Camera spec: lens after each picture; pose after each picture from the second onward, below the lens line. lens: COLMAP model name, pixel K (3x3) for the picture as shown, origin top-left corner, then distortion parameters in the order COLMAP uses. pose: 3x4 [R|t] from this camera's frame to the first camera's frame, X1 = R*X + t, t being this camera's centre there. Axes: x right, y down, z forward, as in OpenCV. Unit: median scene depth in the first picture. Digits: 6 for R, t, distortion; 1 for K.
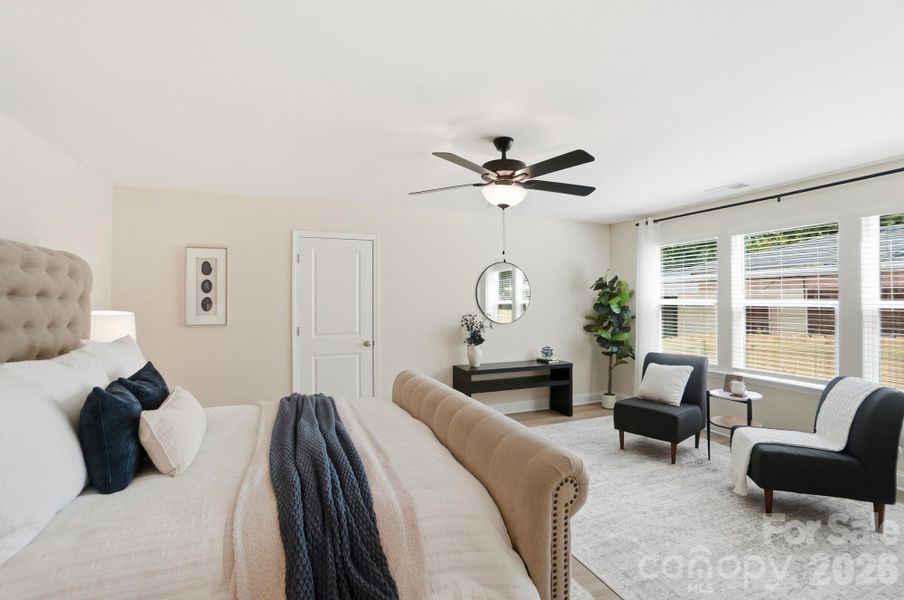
lens RADIAL K [[412.2, 0, 448.5], [0, 412.2, 291.3], [0, 0, 1]] dist [-0.064392, 0.024921]
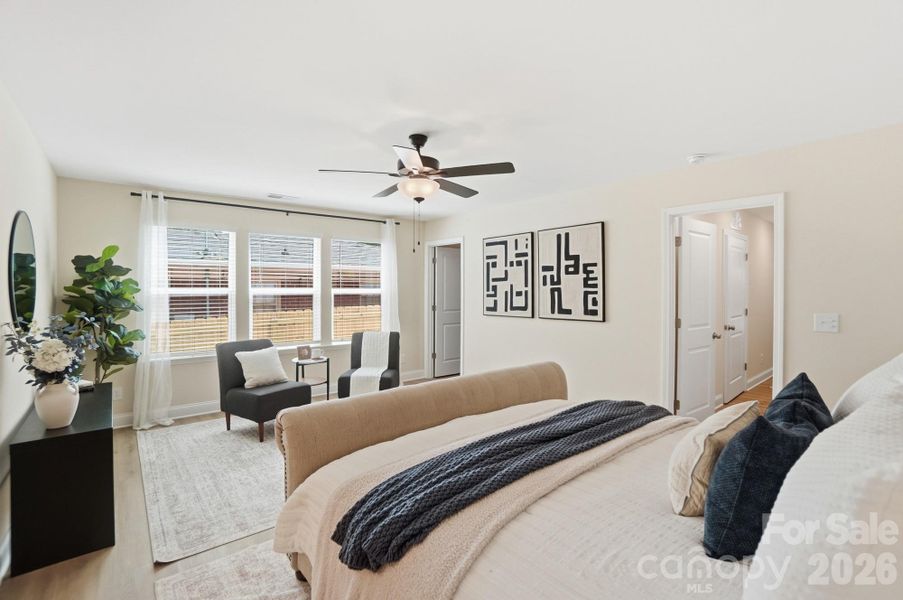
lens RADIAL K [[411.8, 0, 448.0], [0, 411.8, 291.3], [0, 0, 1]] dist [-0.064392, 0.024921]
pose [[-0.309247, -0.007934, 0.950949, -0.588942], [-0.020297, 0.999792, 0.001741, 0.016211], [-0.950765, -0.018763, -0.309344, 0.819367]]
